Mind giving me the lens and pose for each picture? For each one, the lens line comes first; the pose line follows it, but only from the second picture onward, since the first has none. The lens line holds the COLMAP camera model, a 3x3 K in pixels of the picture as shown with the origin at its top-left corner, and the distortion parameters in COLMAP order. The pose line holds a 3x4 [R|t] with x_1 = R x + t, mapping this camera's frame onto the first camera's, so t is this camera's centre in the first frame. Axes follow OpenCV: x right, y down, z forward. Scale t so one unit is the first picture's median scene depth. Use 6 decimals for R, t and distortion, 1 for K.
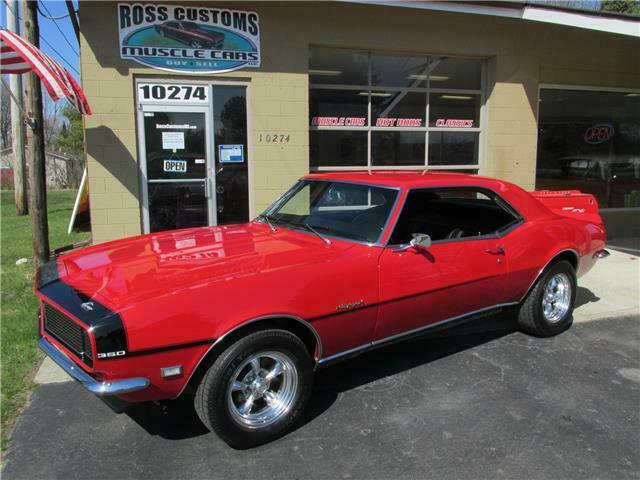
lens RADIAL K [[528.9, 0, 323.5], [0, 528.9, 240.2], [0, 0, 1]] dist [-0.033642, 0.010023]
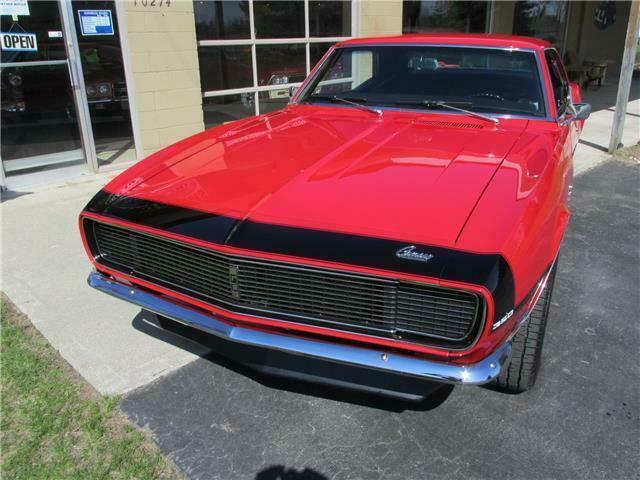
lens RADIAL K [[528.9, 0, 321.2], [0, 528.9, 239.1], [0, 0, 1]] dist [-0.033642, 0.010023]
pose [[0.882253, -0.178071, 0.435799, -0.284885], [0.084559, 0.970589, 0.225404, -0.011664], [-0.463120, -0.162013, 0.871362, 0.191455]]
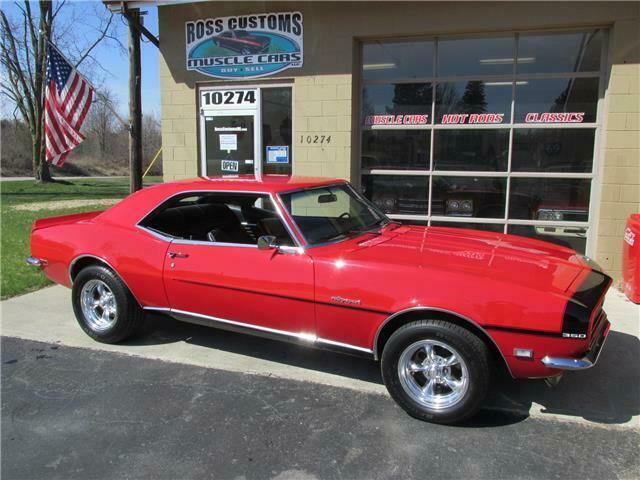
lens RADIAL K [[528.9, 0, 325.4], [0, 528.9, 241.4], [0, 0, 1]] dist [-0.033642, 0.010023]
pose [[0.815063, 0.103838, -0.569991, 0.528362], [-0.098749, 0.994311, 0.039932, -0.050333], [0.570895, 0.023739, 0.820680, 0.233816]]
